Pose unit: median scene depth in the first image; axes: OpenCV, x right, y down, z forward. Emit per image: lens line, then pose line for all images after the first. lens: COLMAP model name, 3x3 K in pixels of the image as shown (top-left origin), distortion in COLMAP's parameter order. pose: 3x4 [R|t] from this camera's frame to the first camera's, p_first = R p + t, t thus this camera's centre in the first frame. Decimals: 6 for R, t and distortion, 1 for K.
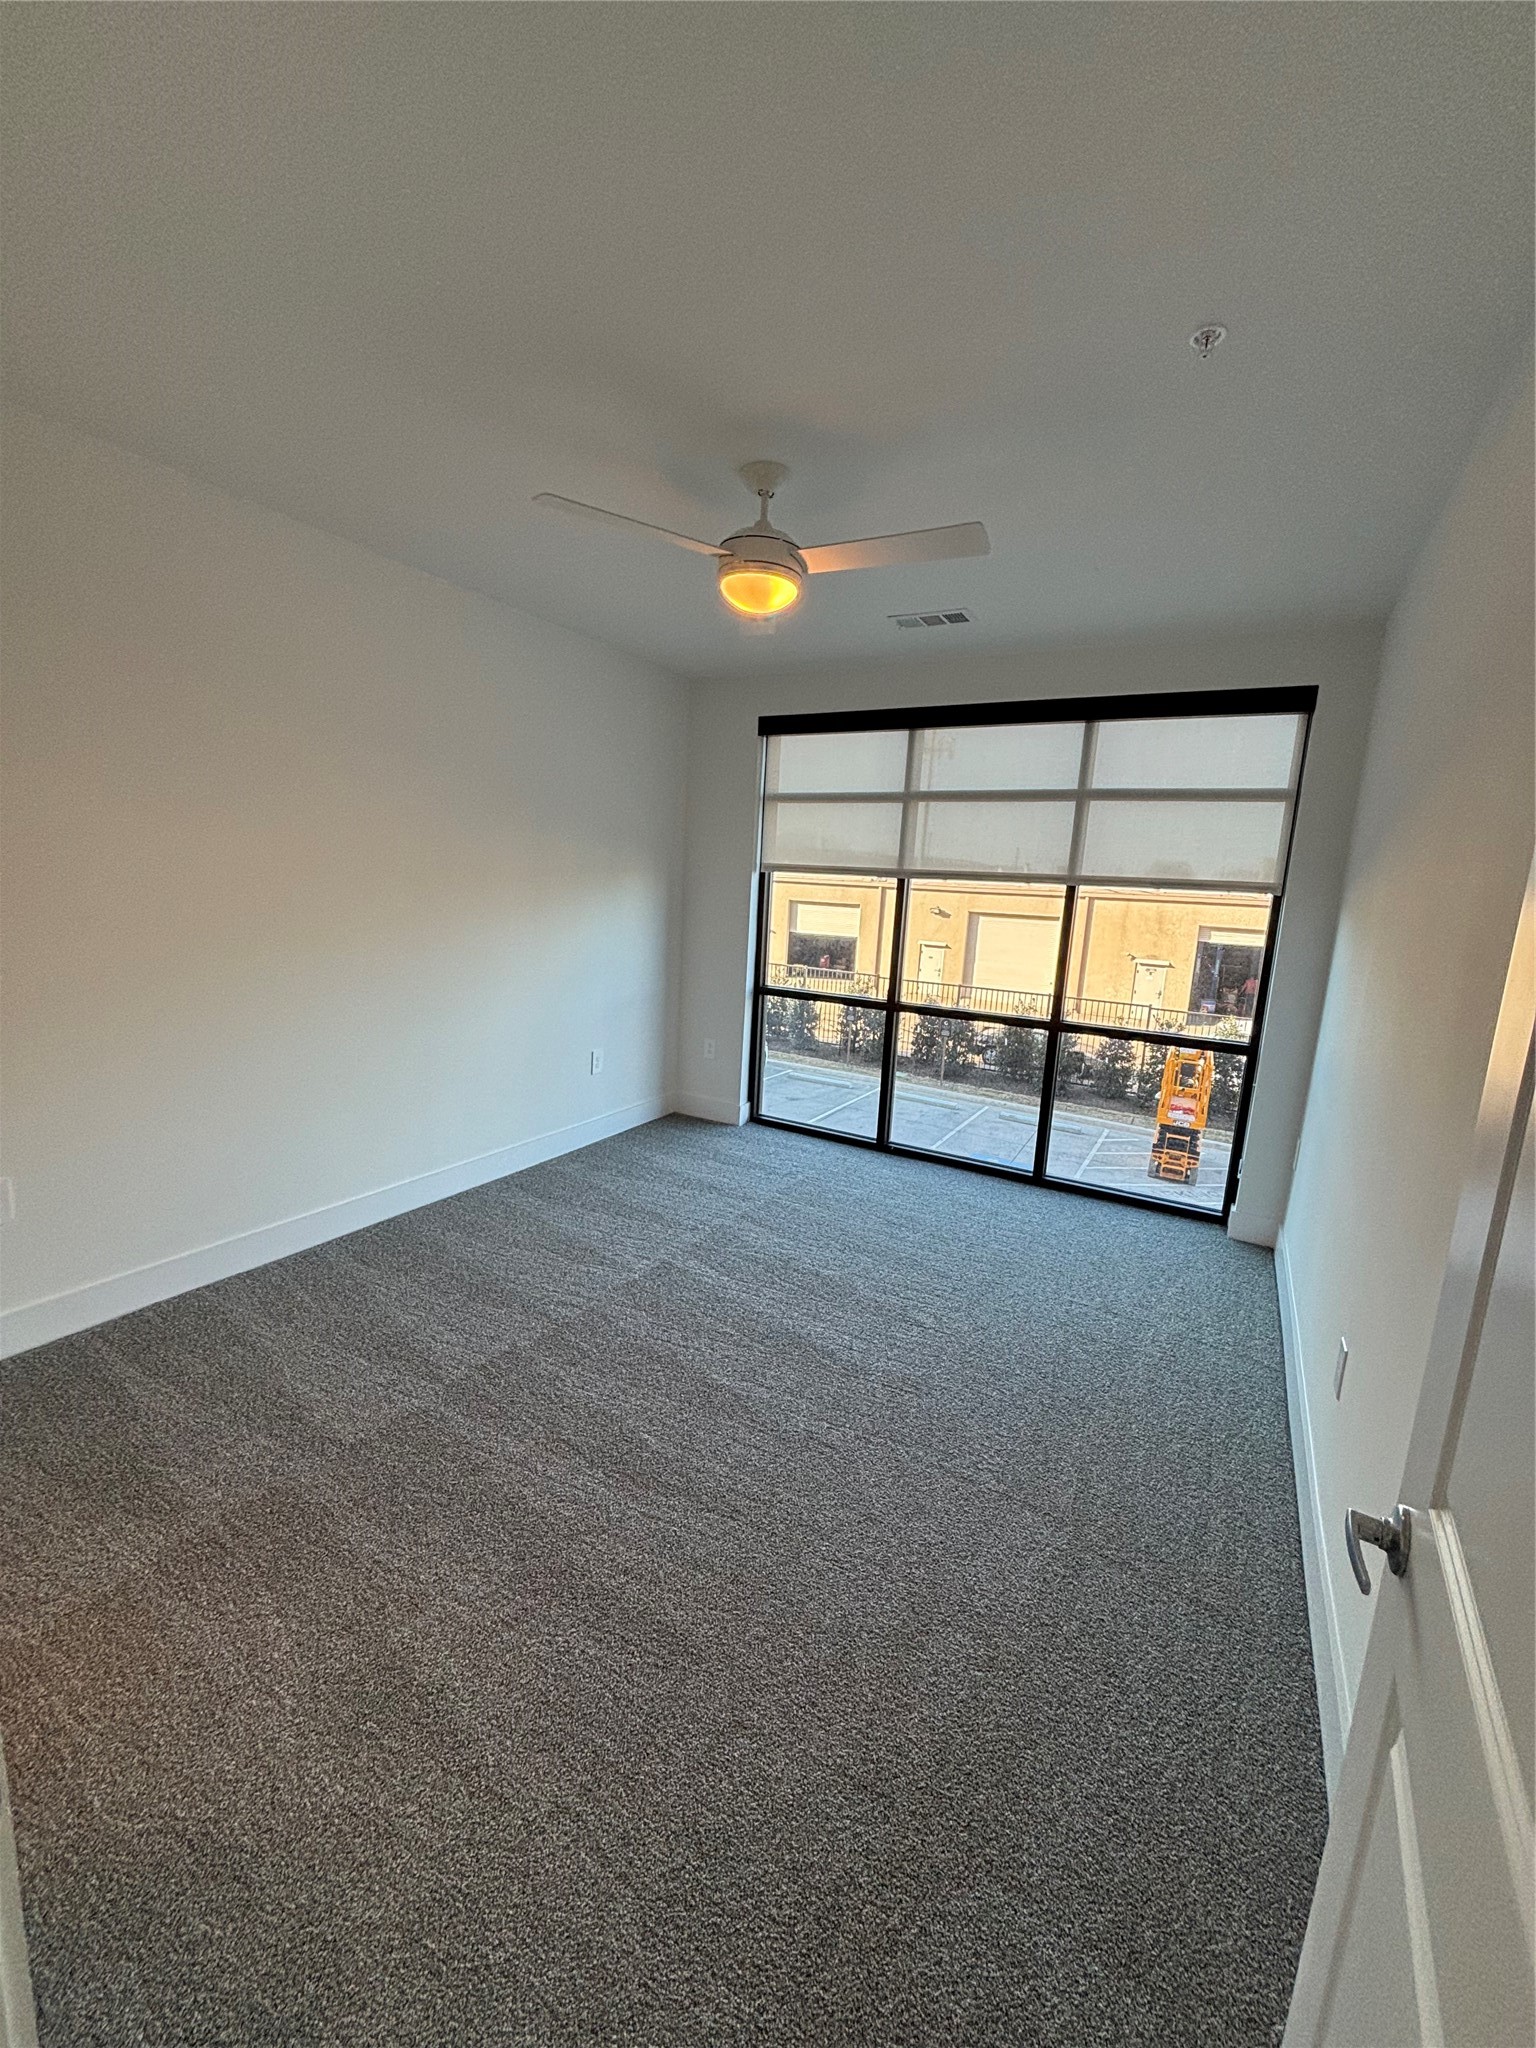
lens RADIAL K [[823.1, 0, 760.4], [0, 823.1, 1026.6], [0, 0, 1]] dist [0.002413, -0.000172]
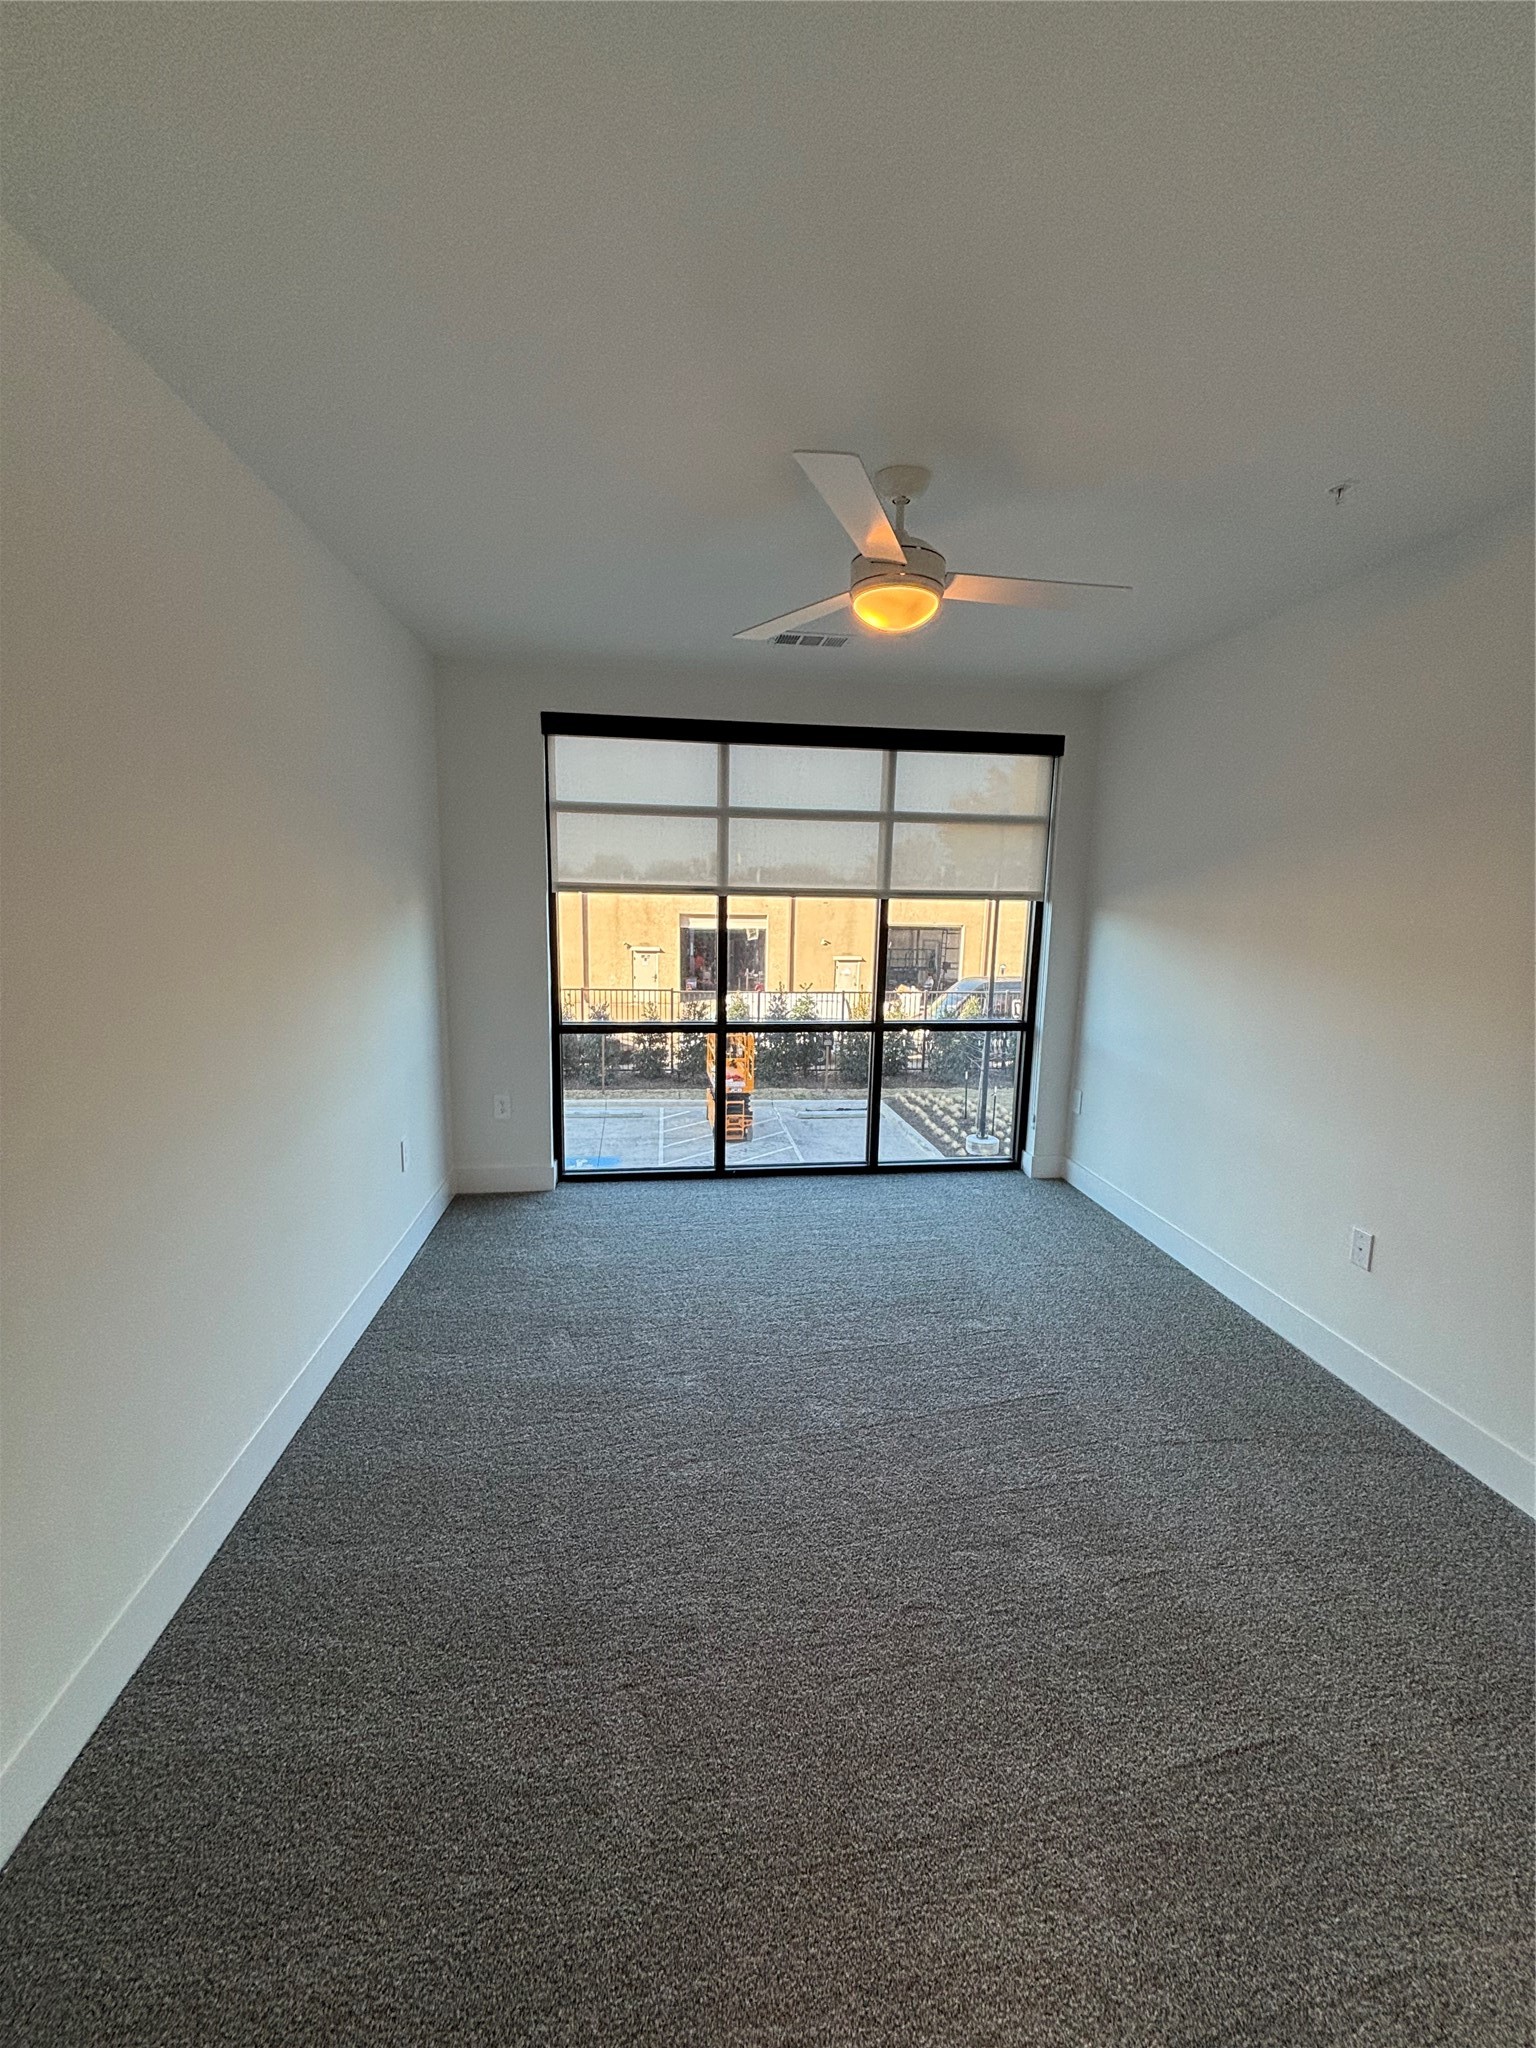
lens RADIAL K [[820.6, 0, 773.4], [0, 820.6, 1030.2], [0, 0, 1]] dist [-0.001381, -0.000147]
pose [[0.789476, -0.136139, 0.598493, -0.353424], [0.128050, 0.990167, 0.056322, -0.066044], [-0.600275, 0.032172, 0.799146, 0.185041]]
